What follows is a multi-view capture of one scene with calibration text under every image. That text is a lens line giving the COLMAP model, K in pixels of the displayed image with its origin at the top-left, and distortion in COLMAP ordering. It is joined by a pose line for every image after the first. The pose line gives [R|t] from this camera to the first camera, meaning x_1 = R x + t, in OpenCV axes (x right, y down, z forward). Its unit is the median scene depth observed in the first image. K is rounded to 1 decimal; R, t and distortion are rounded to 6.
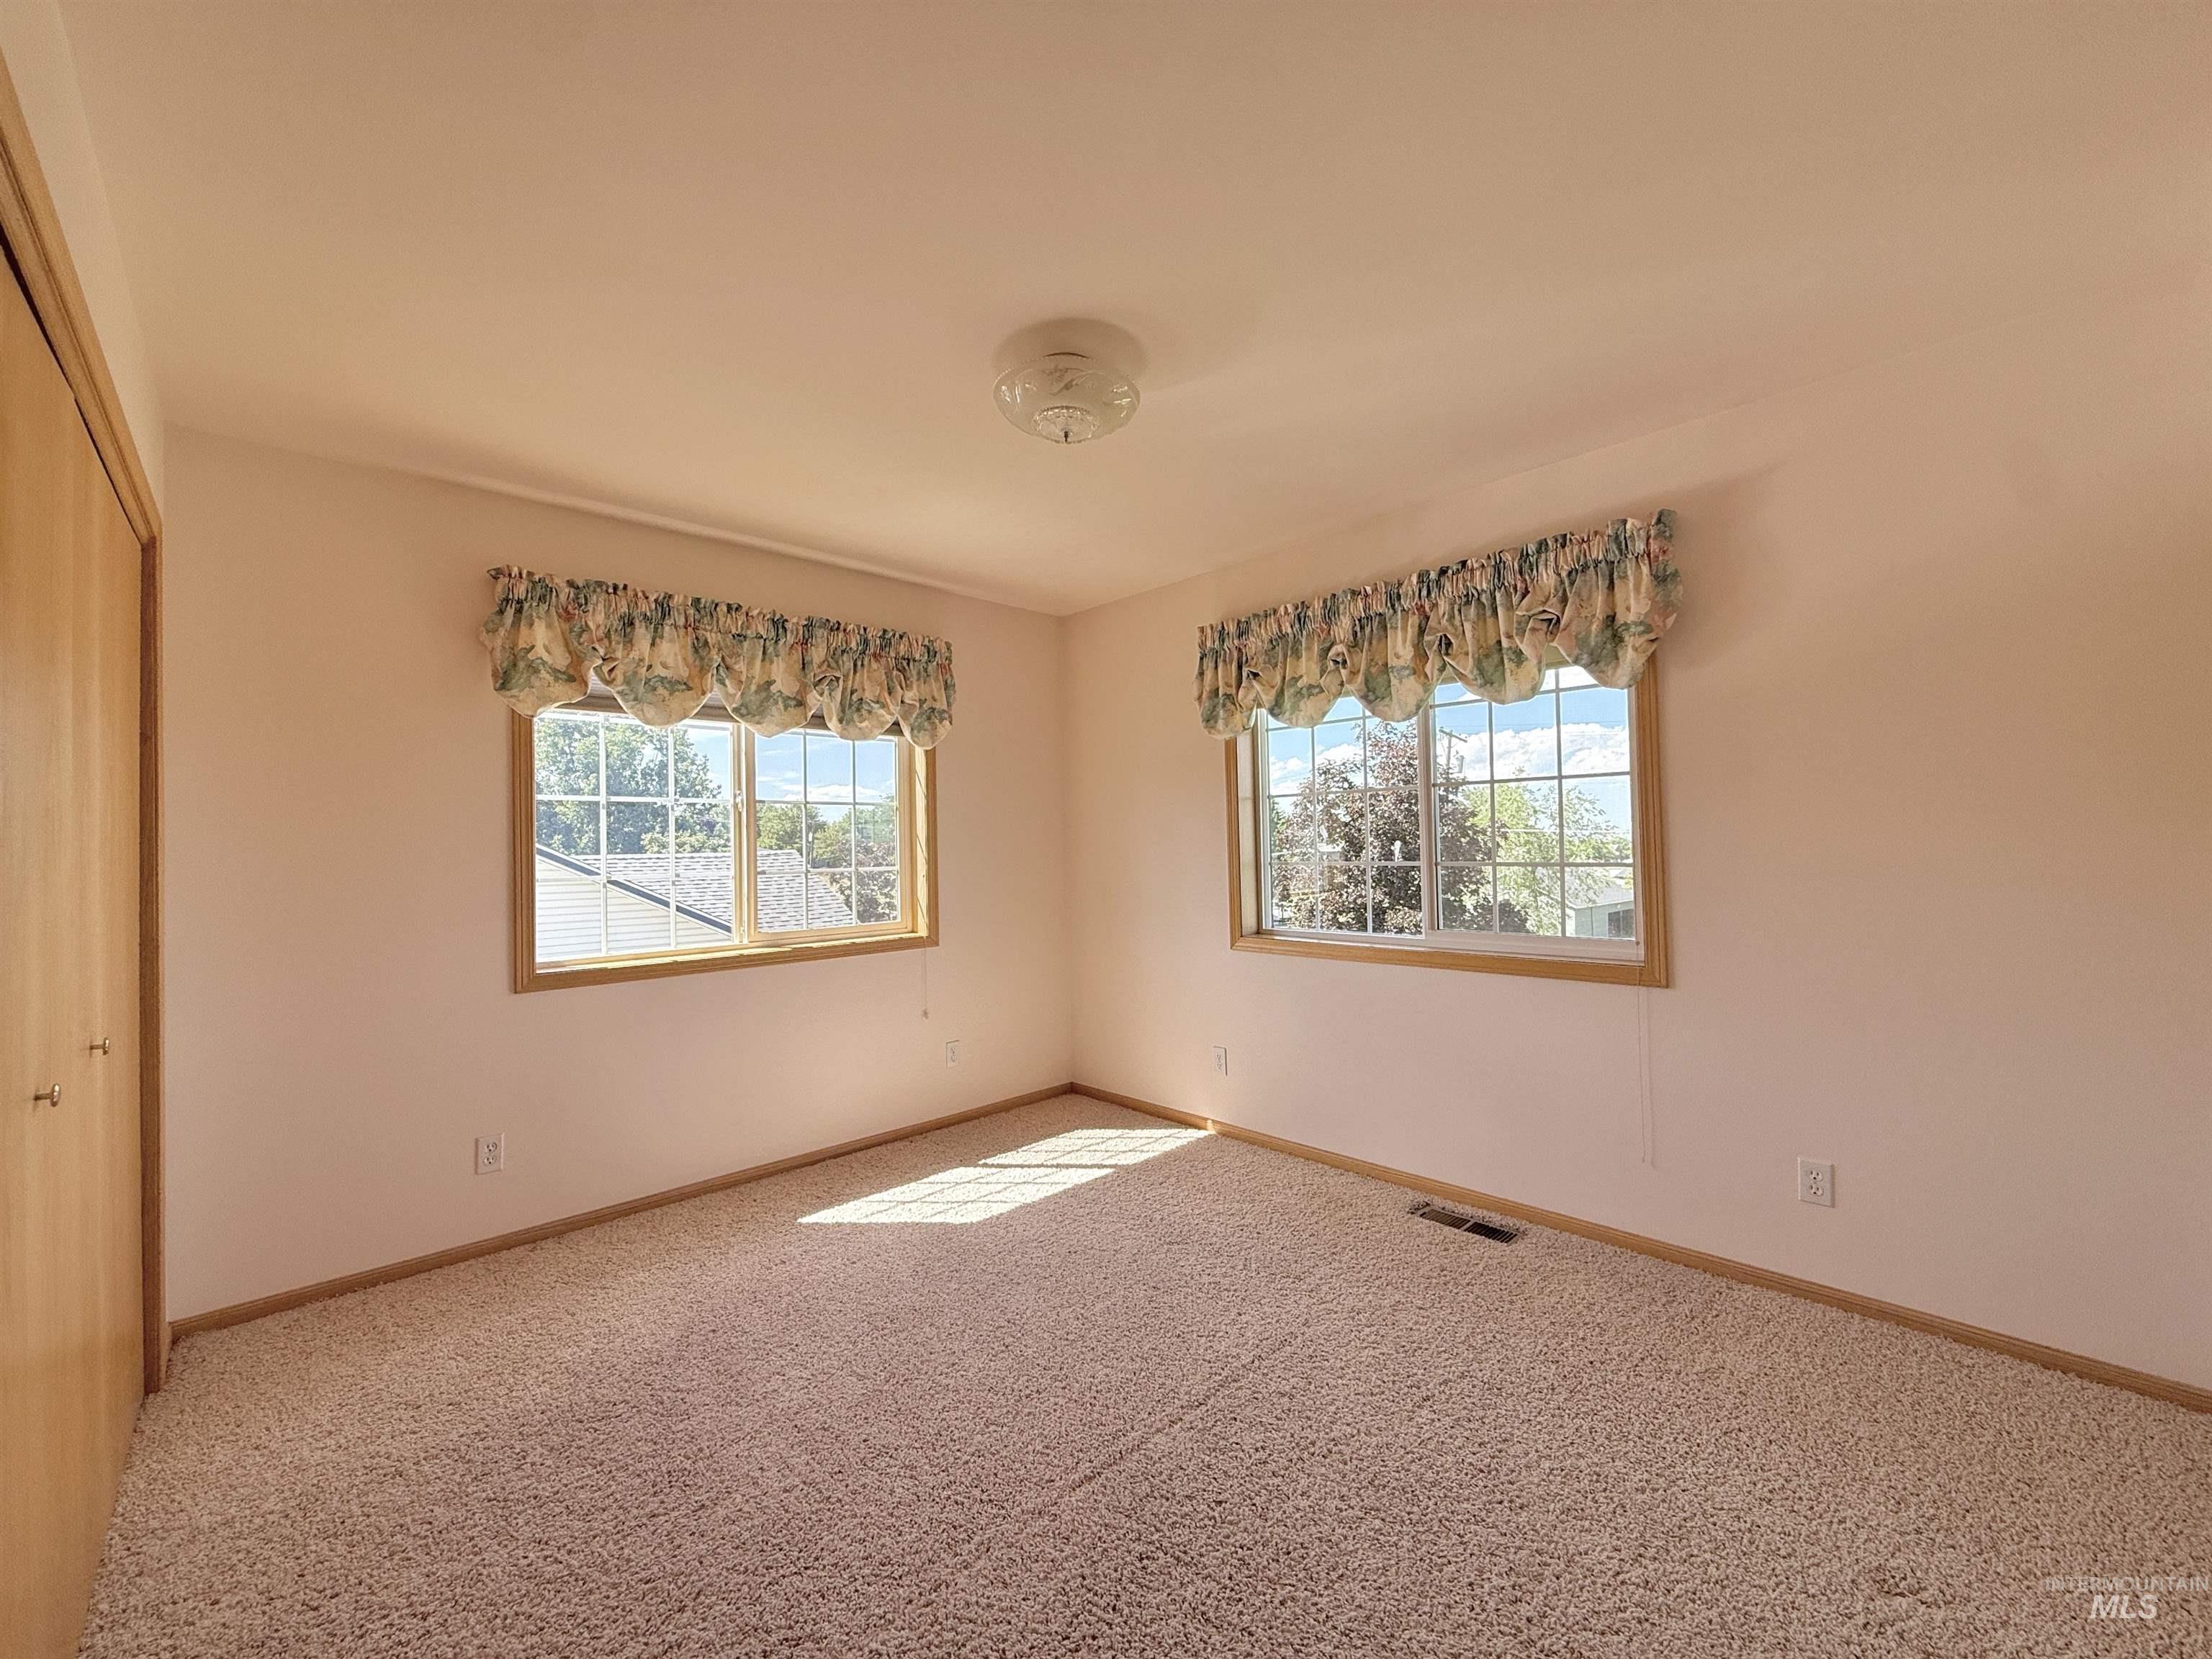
lens RADIAL K [[897.2, 0, 1106.0], [0, 897.2, 829.5], [0, 0, 1]] dist [-0.000098, 0.000005]
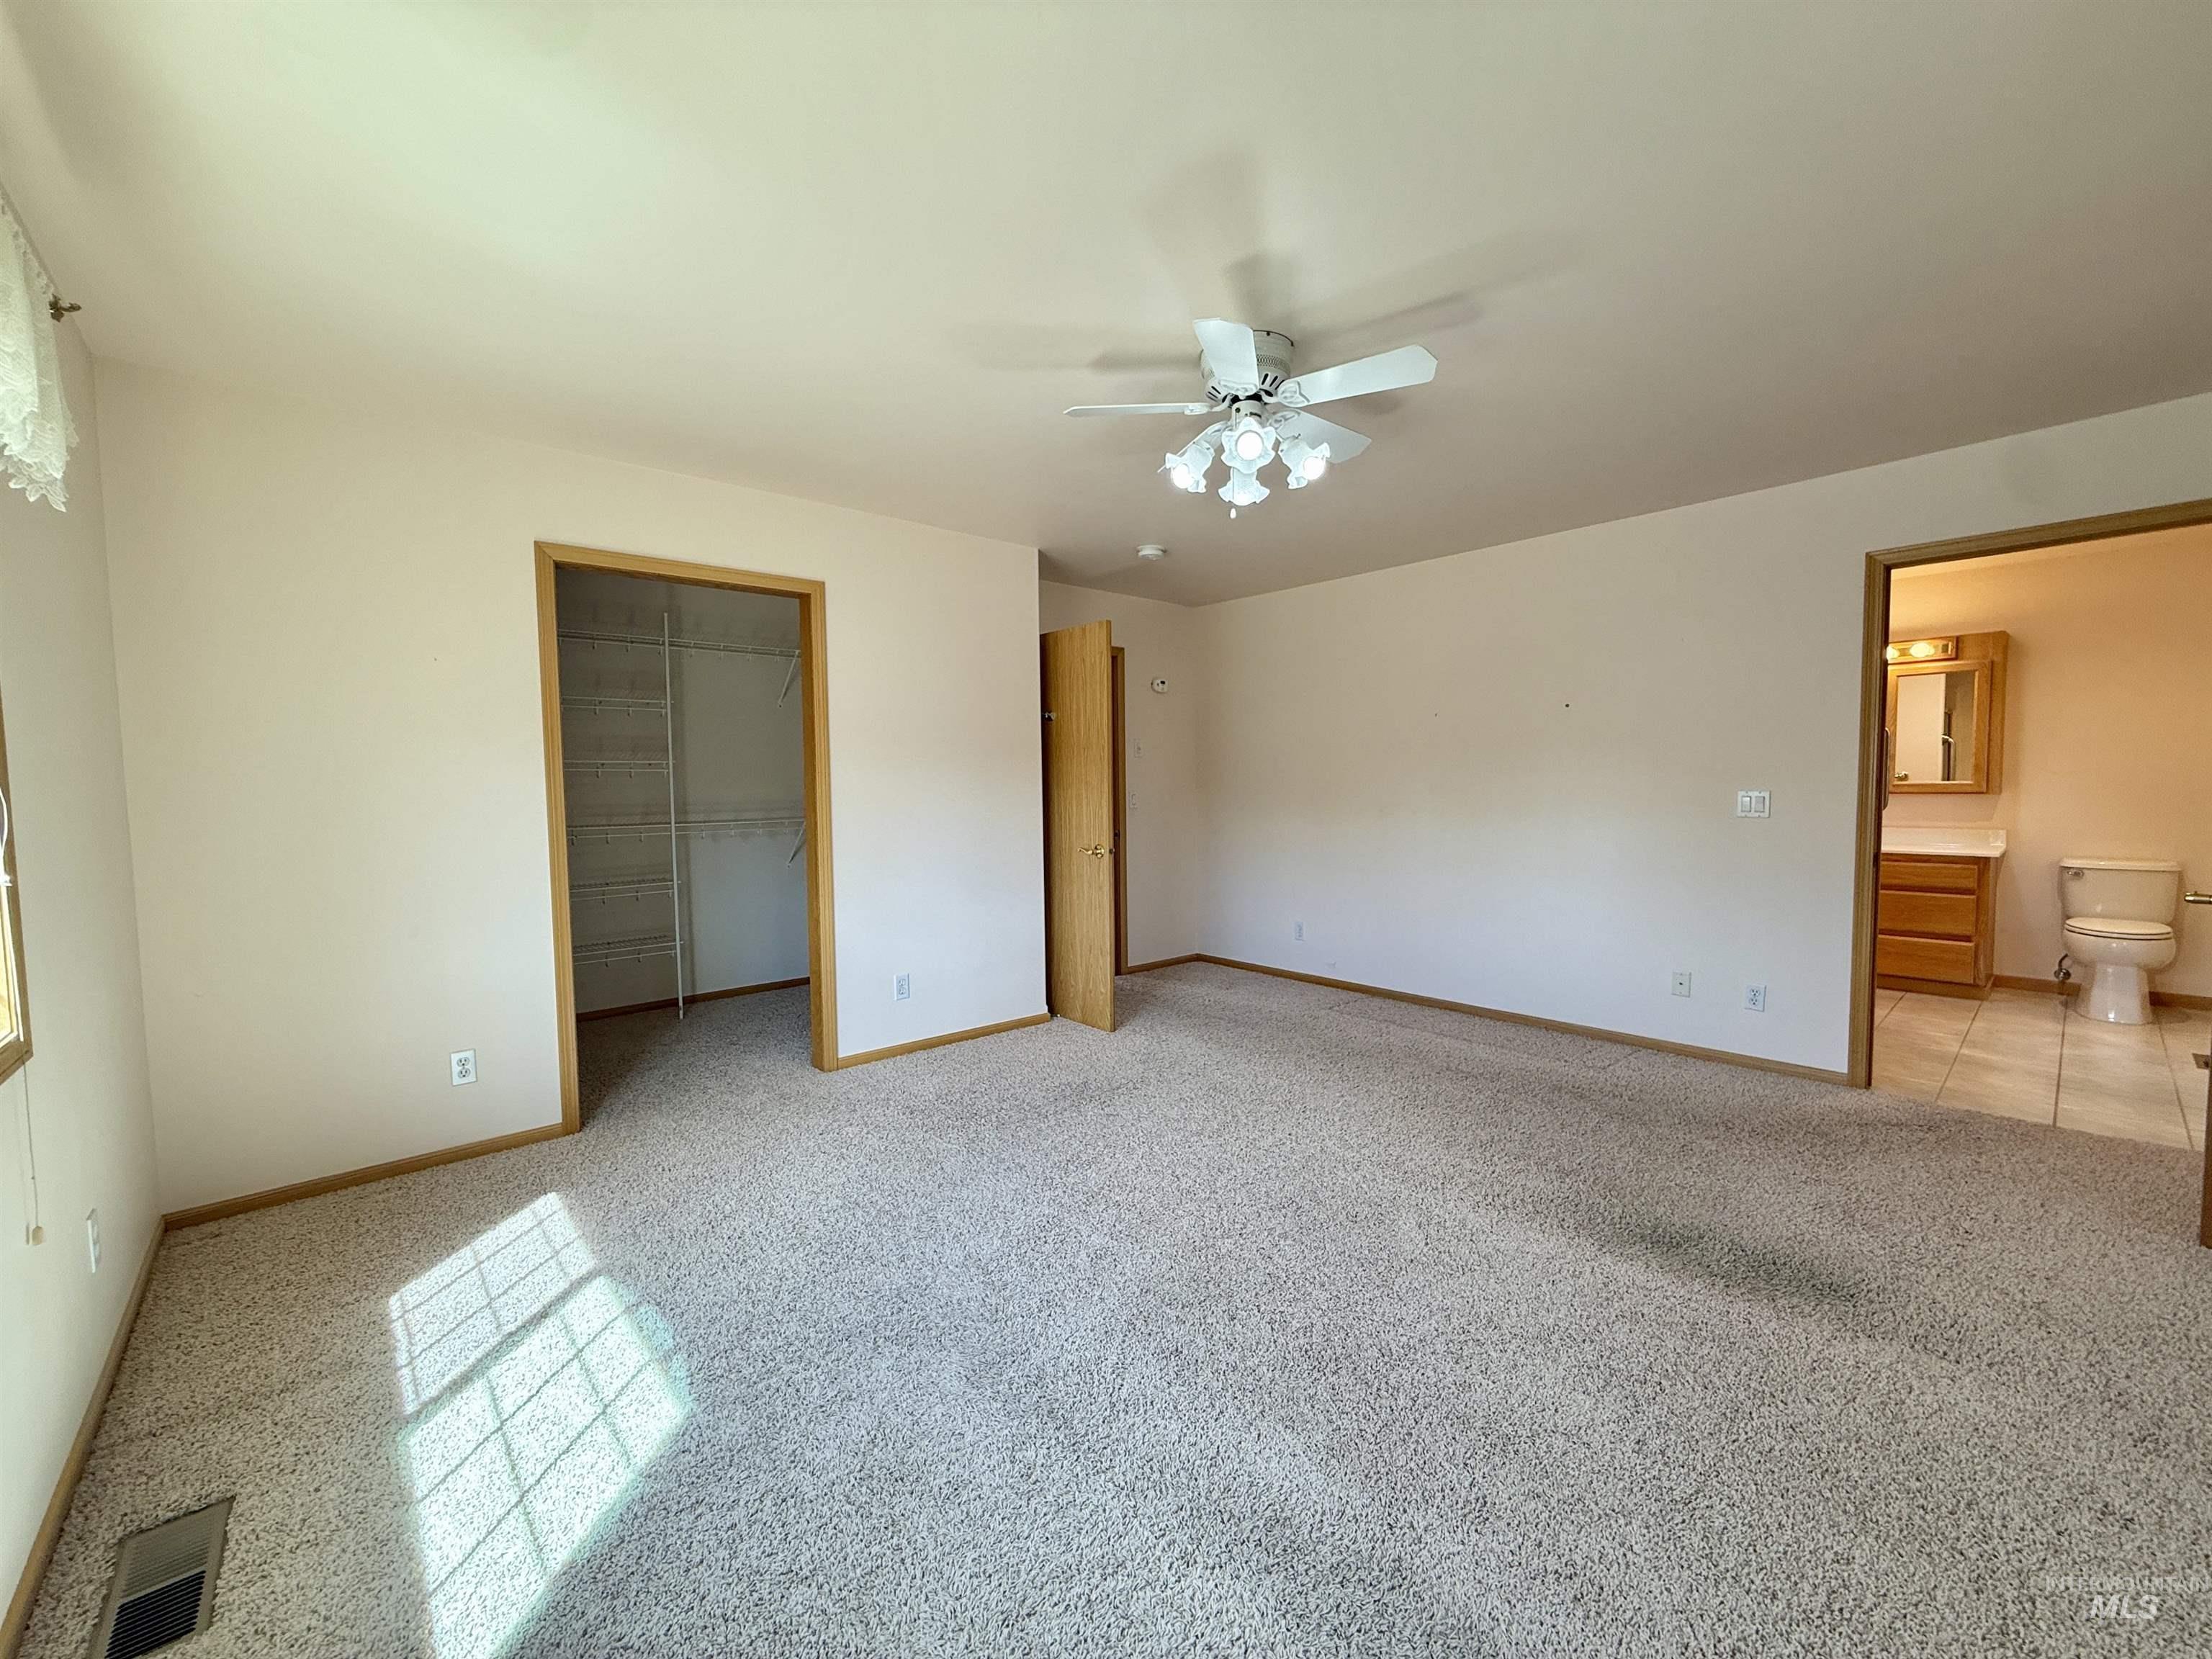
lens RADIAL K [[878.0, 0, 1101.8], [0, 878.0, 831.3], [0, 0, 1]] dist [0.000714, 0.000054]
pose [[0.024301, -0.027926, 0.999315, -0.608820], [-0.004055, 0.999599, 0.028032, 0.023294], [-0.999696, -0.004733, 0.024178, 0.579707]]
